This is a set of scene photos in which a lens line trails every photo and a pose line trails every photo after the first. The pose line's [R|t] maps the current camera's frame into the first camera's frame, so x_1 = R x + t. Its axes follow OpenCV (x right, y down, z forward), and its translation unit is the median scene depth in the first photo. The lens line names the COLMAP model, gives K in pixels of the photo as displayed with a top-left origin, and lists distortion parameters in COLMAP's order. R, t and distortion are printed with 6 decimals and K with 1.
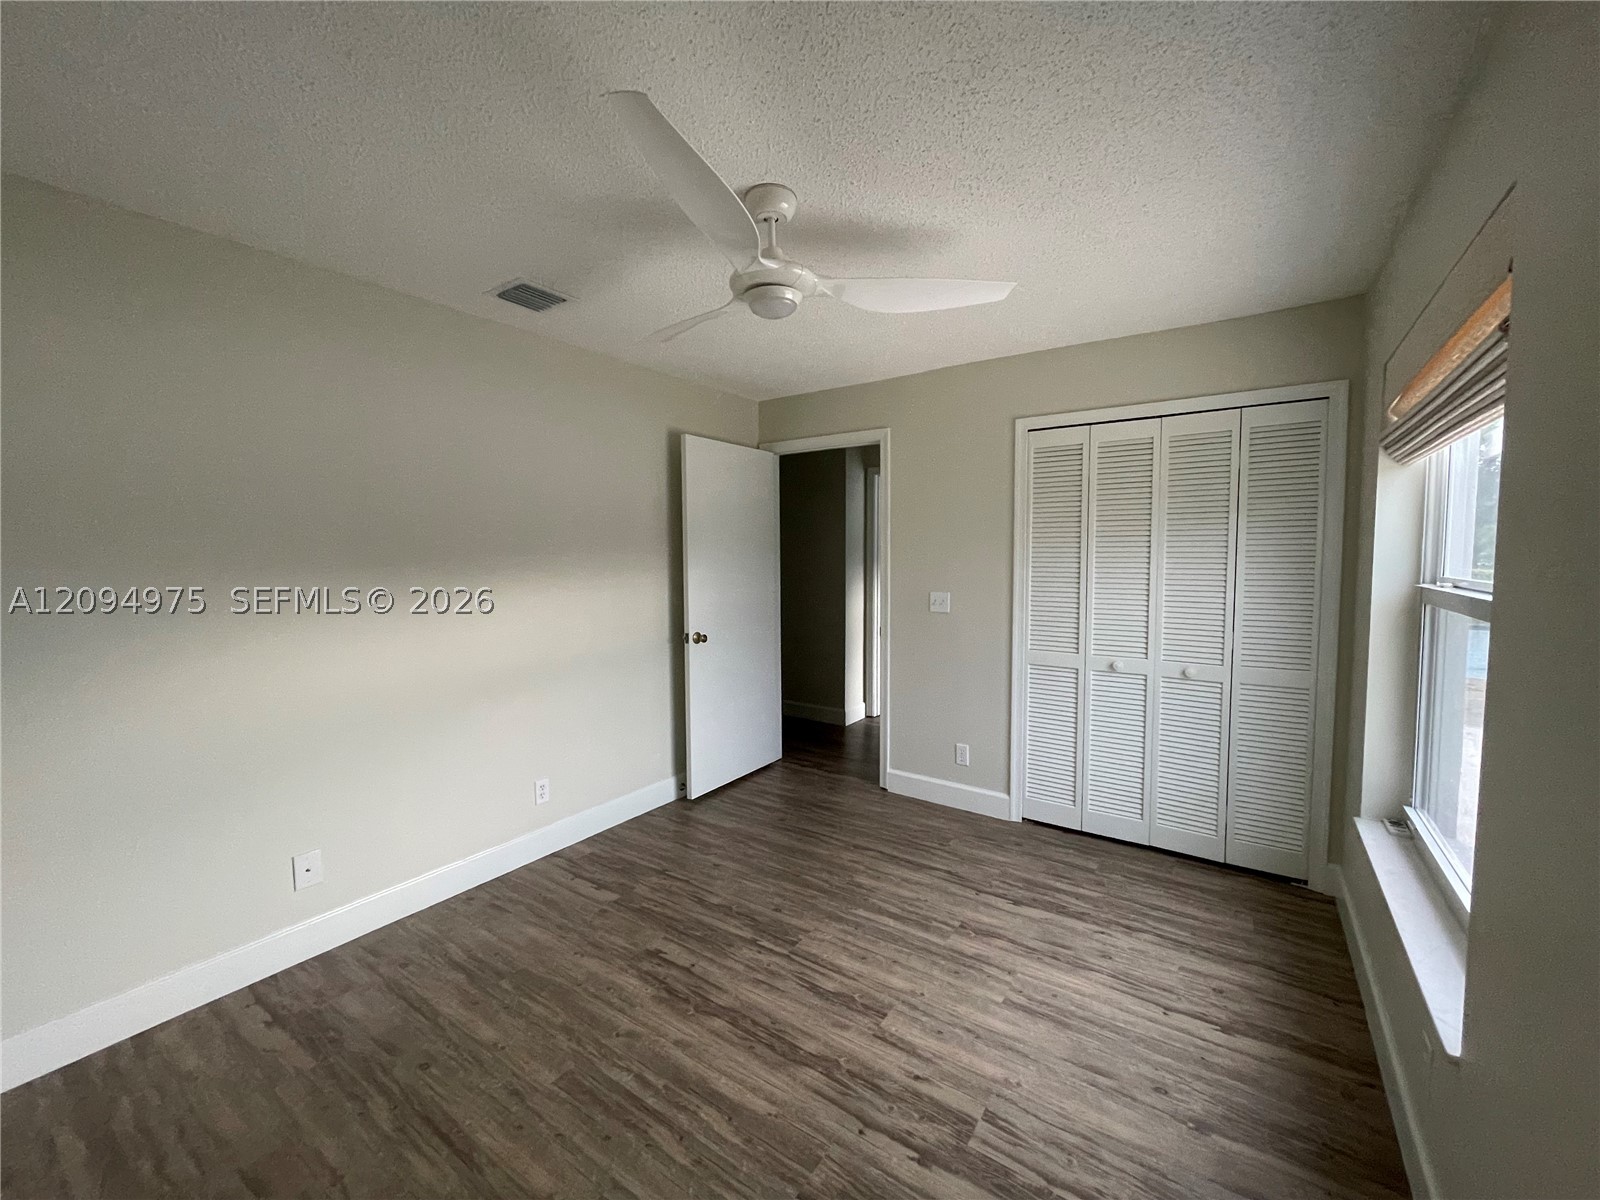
lens RADIAL K [[641.6, 0, 798.5], [0, 641.6, 595.6], [0, 0, 1]] dist [0.001662, 0.000131]
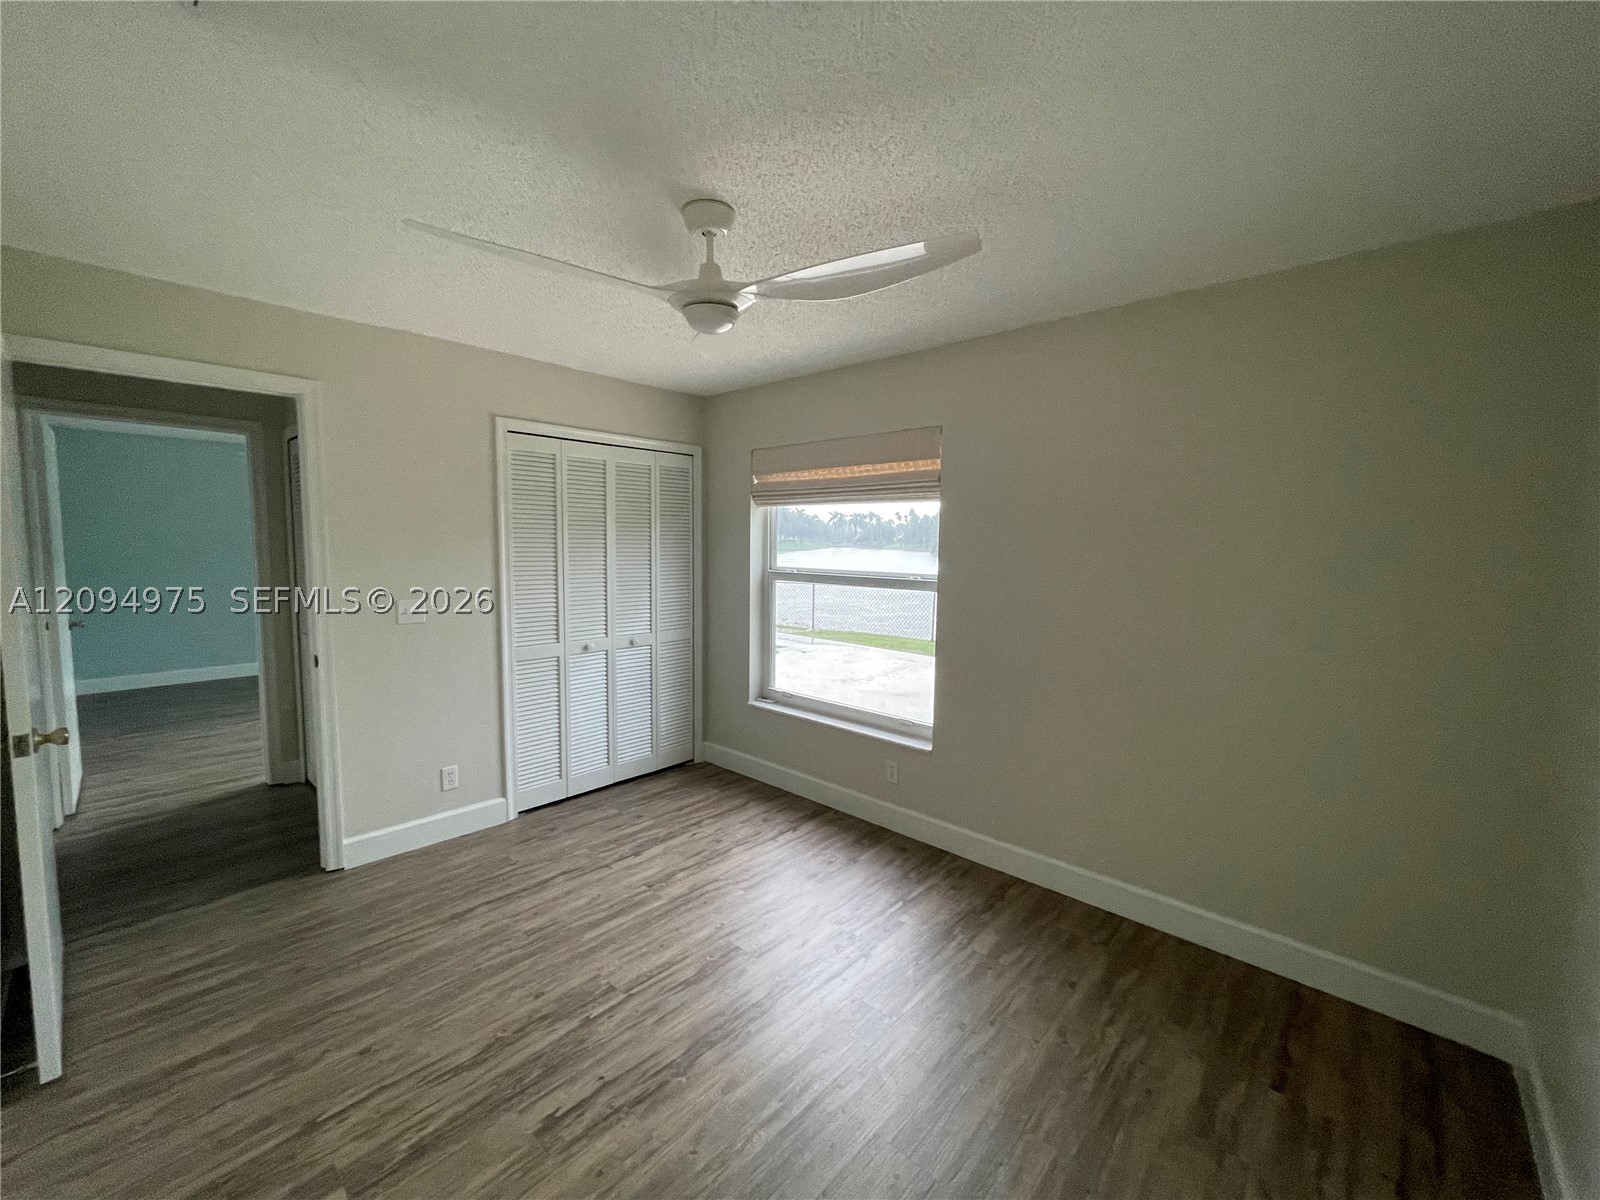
lens RADIAL K [[641.6, 0, 798.5], [0, 641.6, 595.6], [0, 0, 1]] dist [0.001662, 0.000131]
pose [[0.145407, -0.078105, 0.986284, -0.716513], [0.052249, 0.996094, 0.071179, -0.058688], [-0.987991, 0.041182, 0.148920, 0.499521]]
